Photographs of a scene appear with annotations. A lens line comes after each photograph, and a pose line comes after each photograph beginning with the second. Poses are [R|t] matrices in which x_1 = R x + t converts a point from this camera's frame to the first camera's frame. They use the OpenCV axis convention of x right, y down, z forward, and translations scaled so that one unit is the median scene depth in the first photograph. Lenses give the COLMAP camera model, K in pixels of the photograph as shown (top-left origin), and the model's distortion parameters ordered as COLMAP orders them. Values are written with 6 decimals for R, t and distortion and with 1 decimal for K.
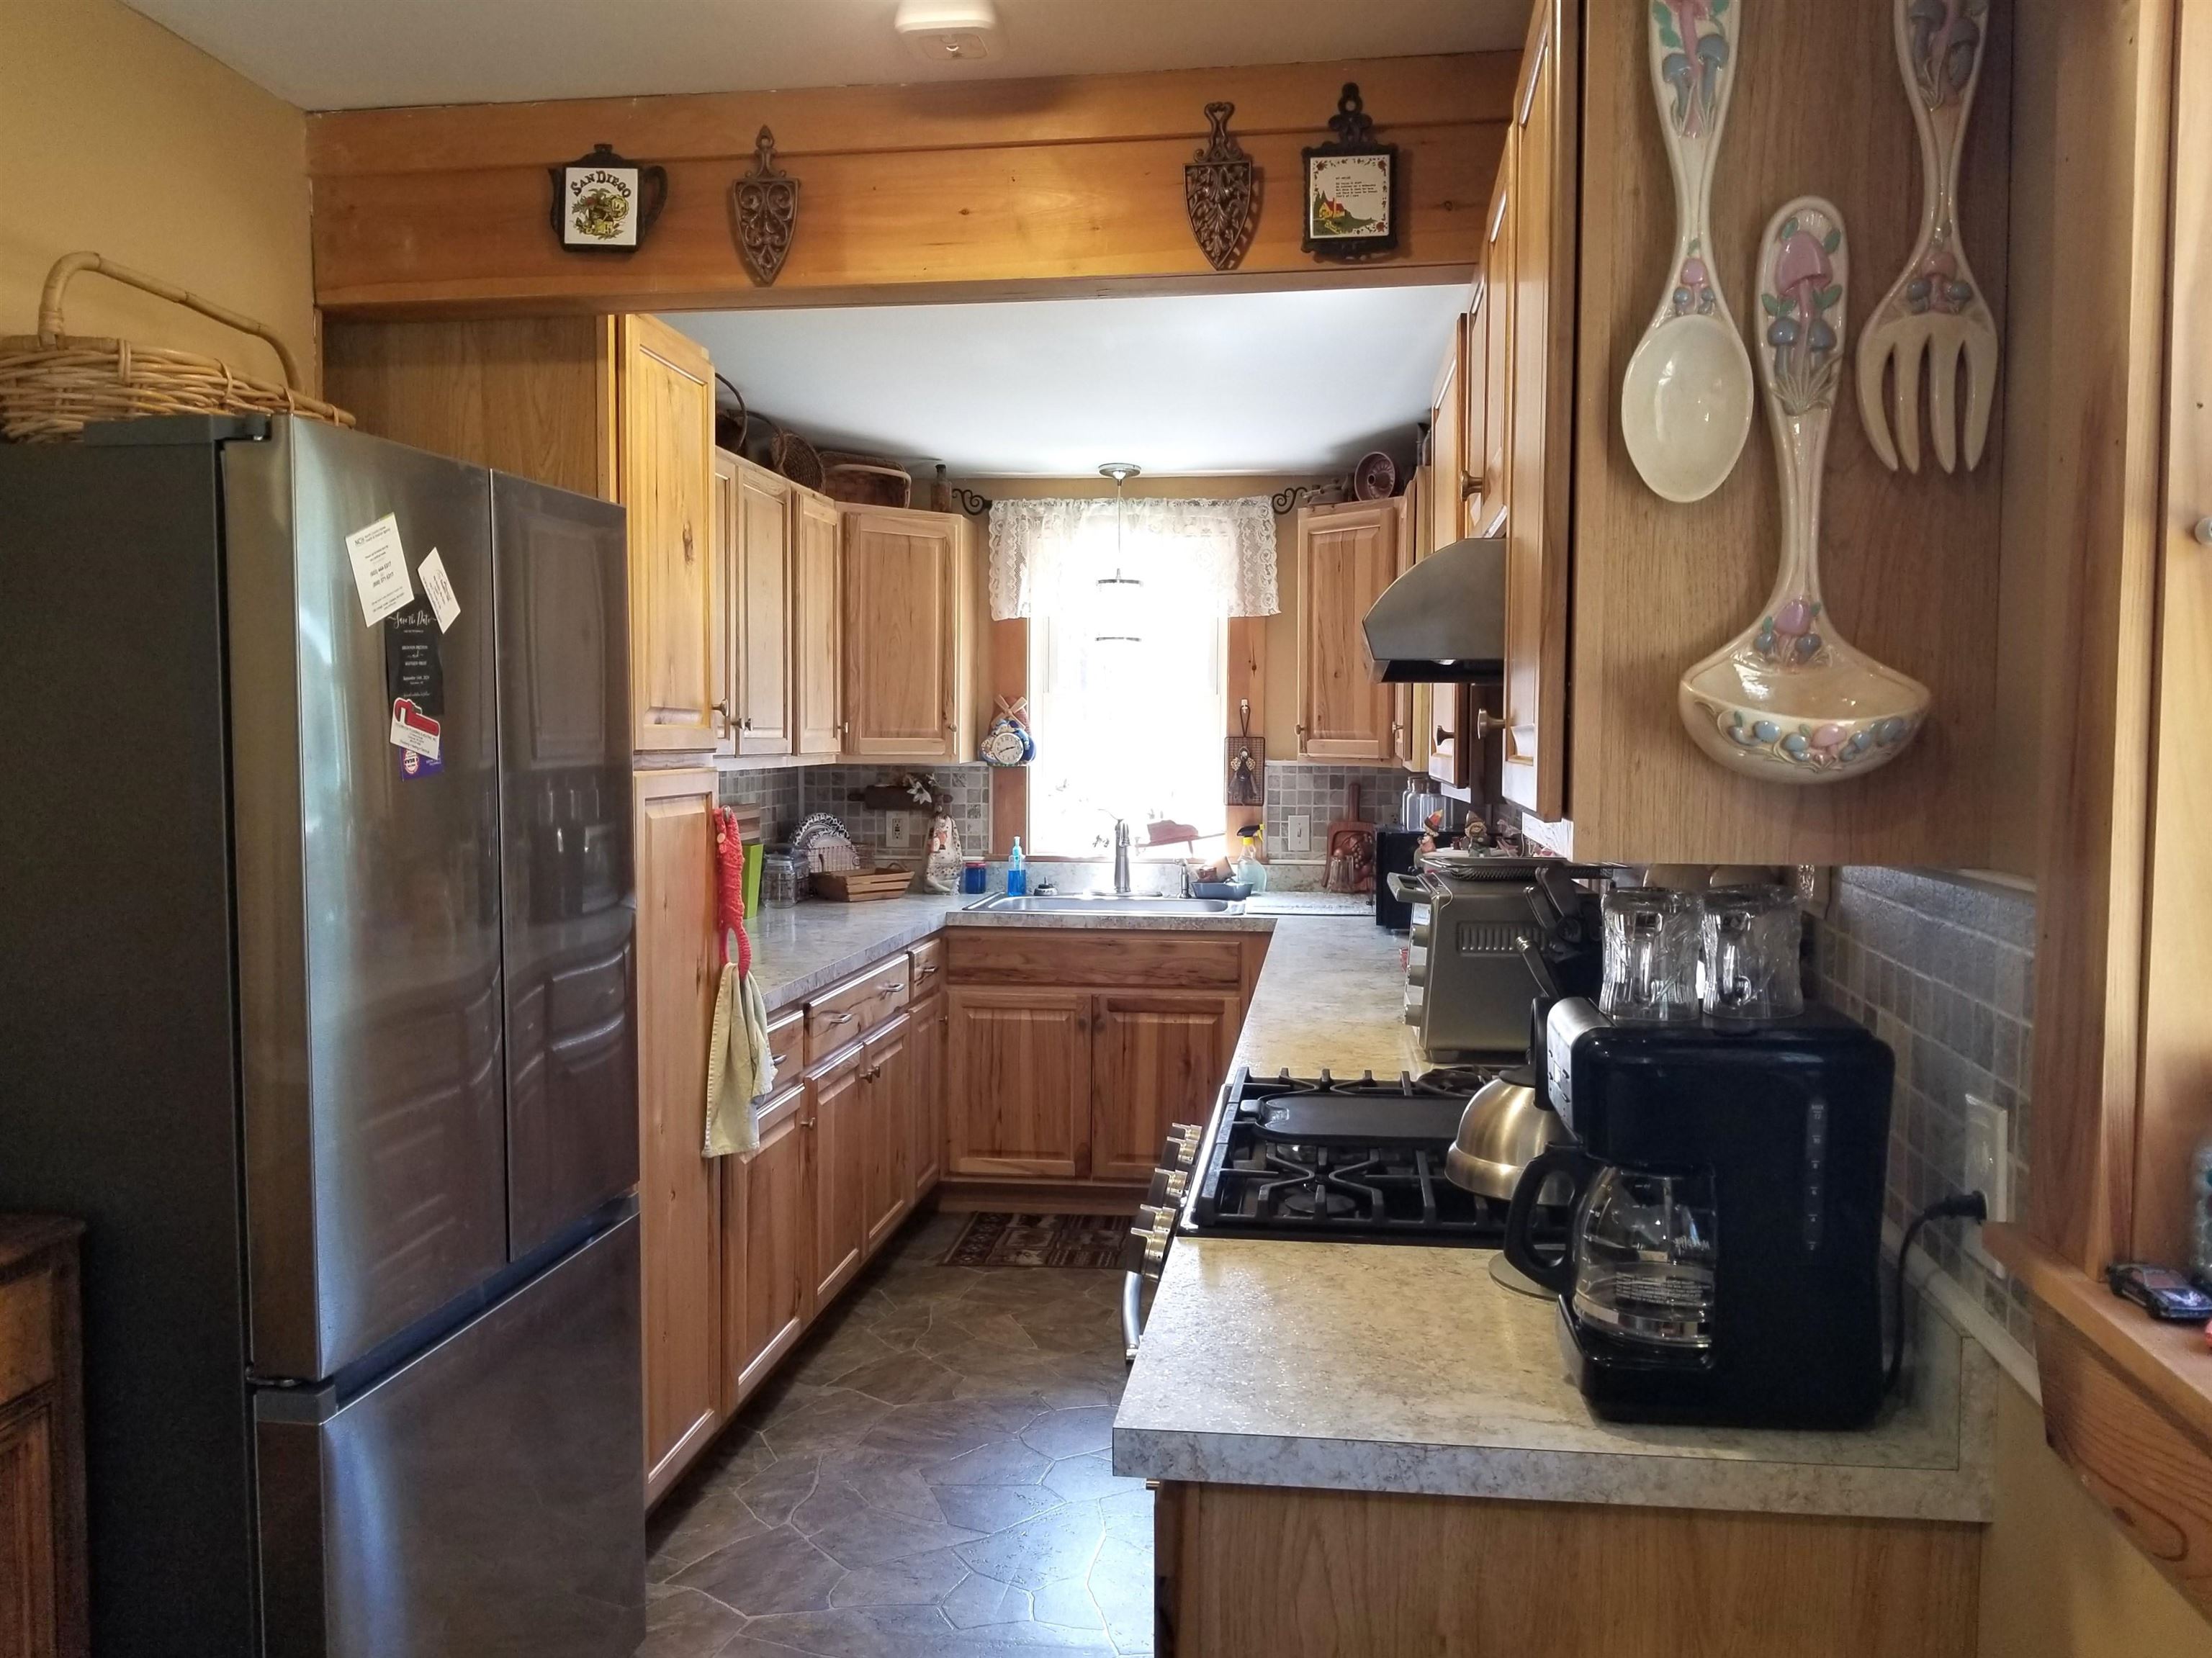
lens RADIAL K [[1782.6, 0, 1100.7], [0, 1782.6, 825.5], [0, 0, 1]] dist [0.037508, -0.043238]
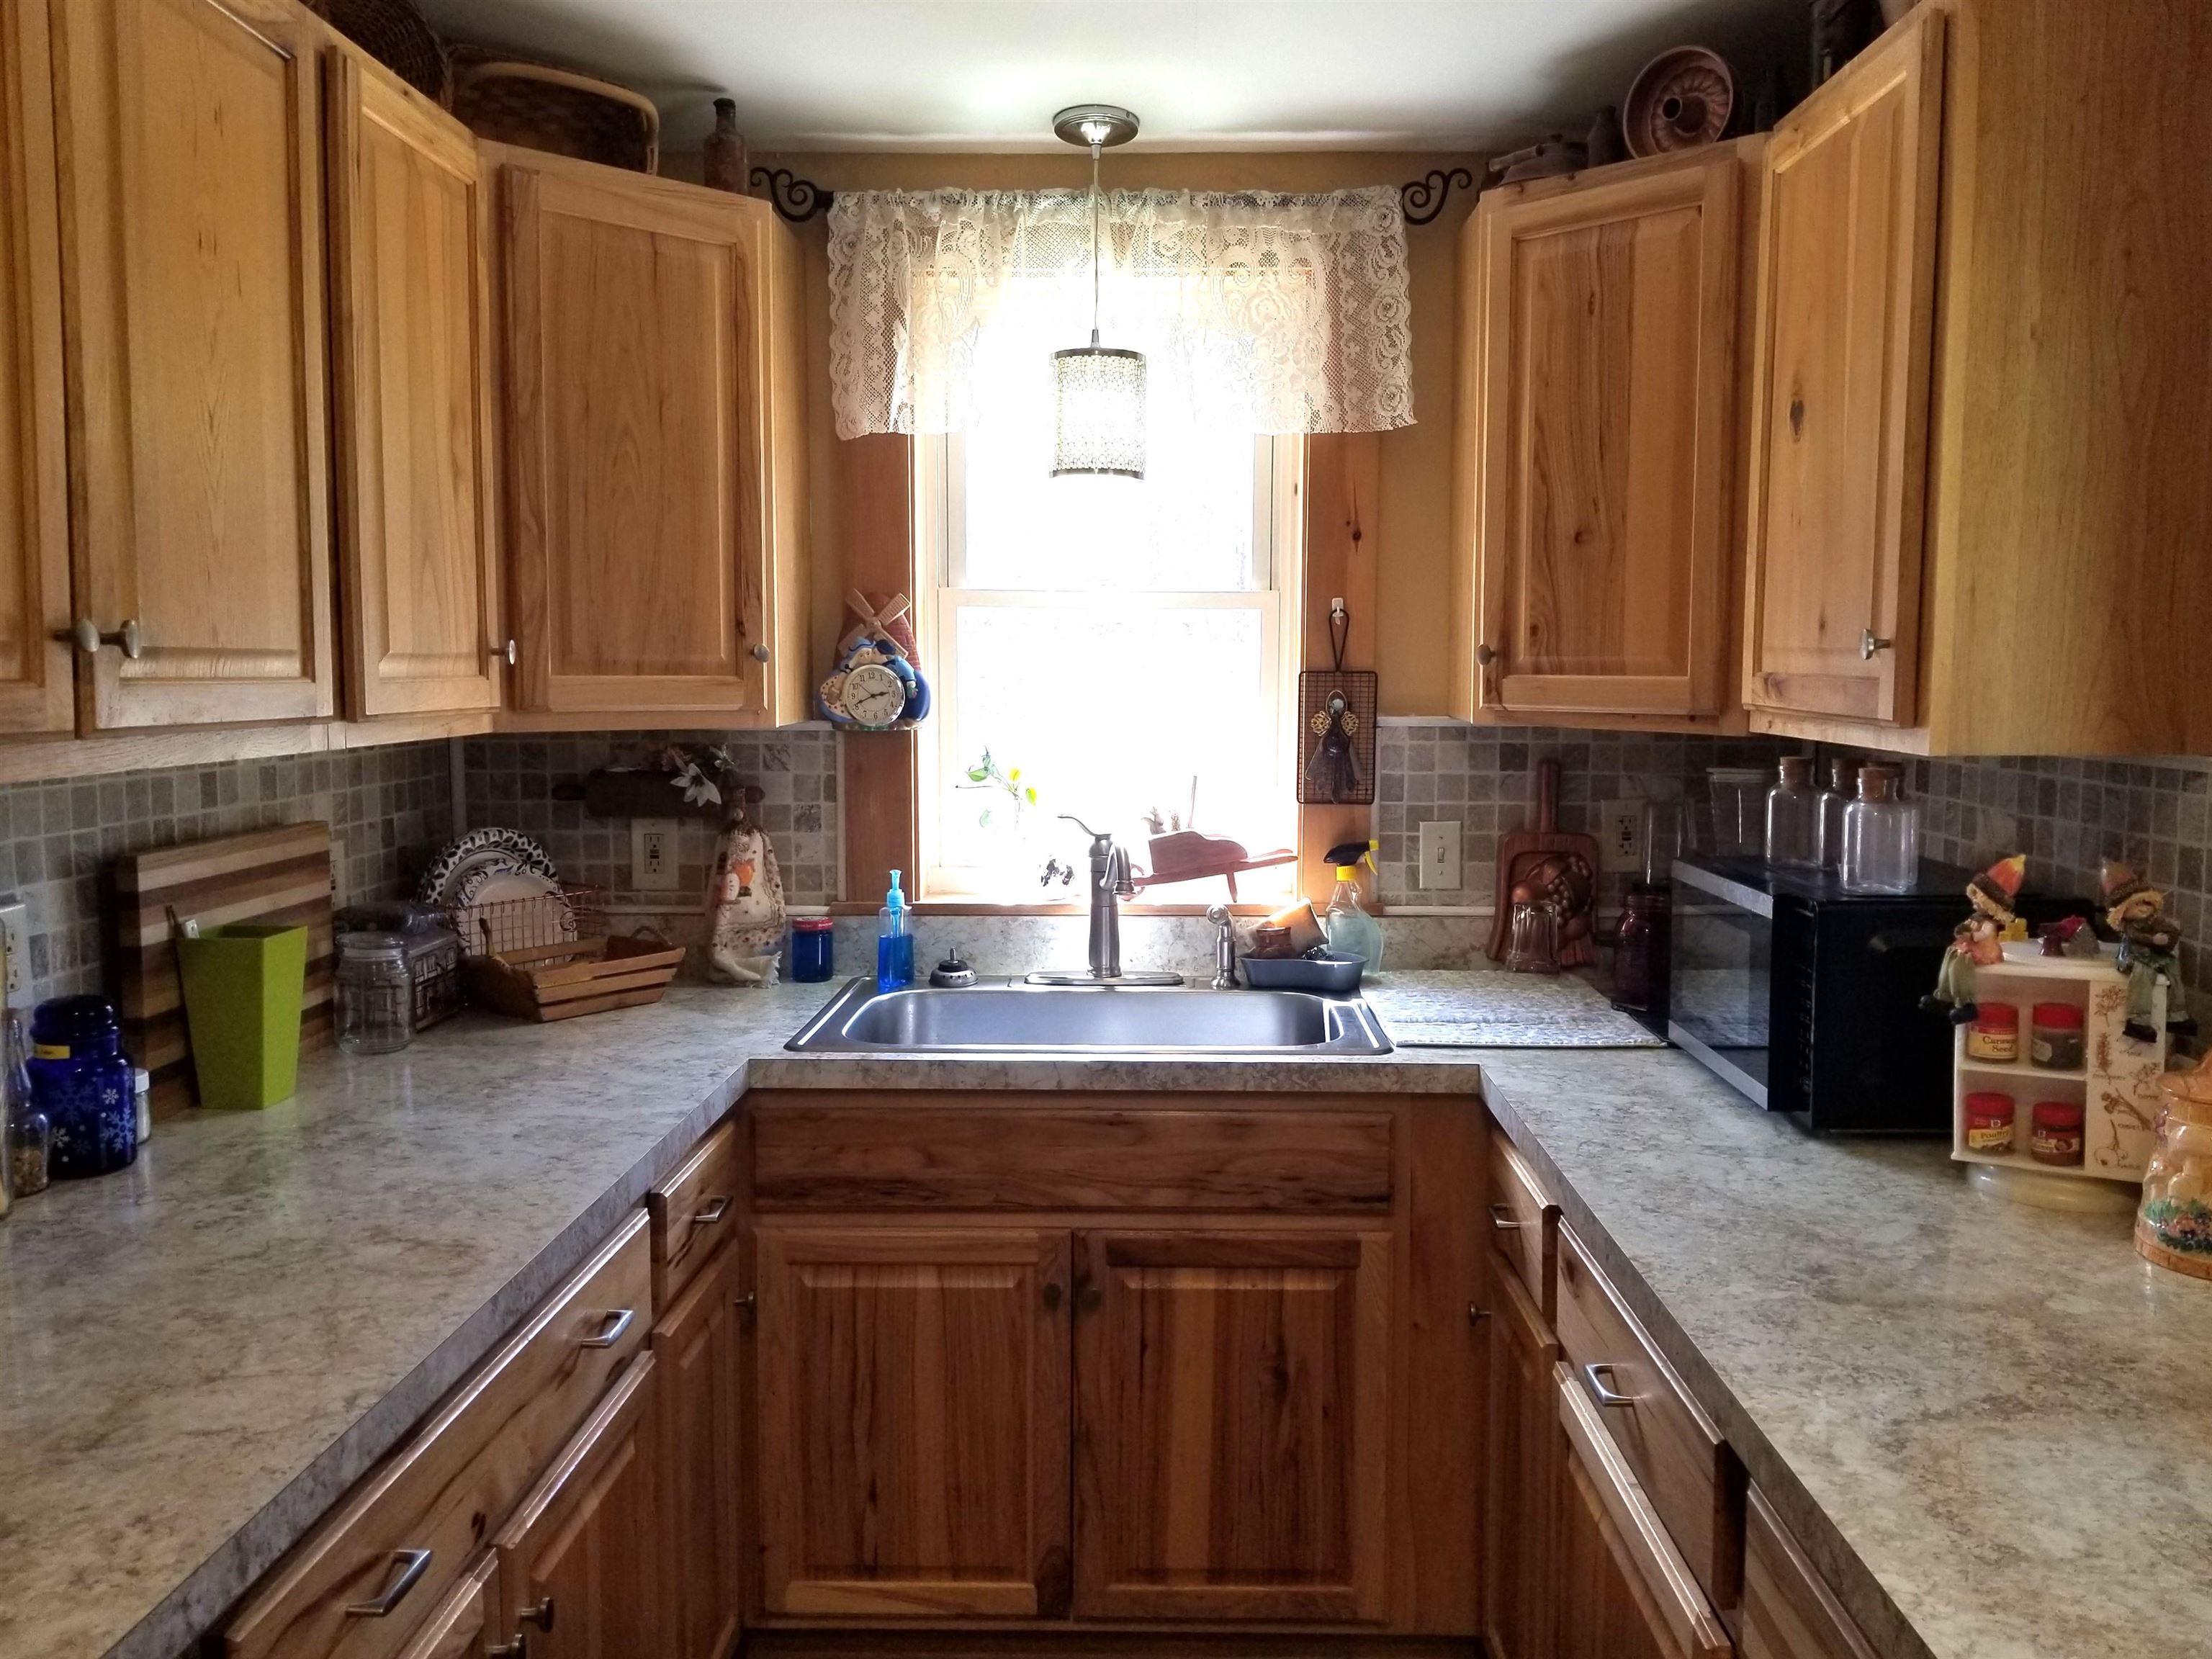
lens RADIAL K [[1782.7, 0, 1129.8], [0, 1782.7, 821.3], [0, 0, 1]] dist [0.037508, -0.043238]
pose [[0.994089, -0.012889, 0.107802, -0.035938], [0.009158, 0.999344, 0.035039, -0.025372], [-0.108182, -0.033844, 0.993555, 0.504984]]
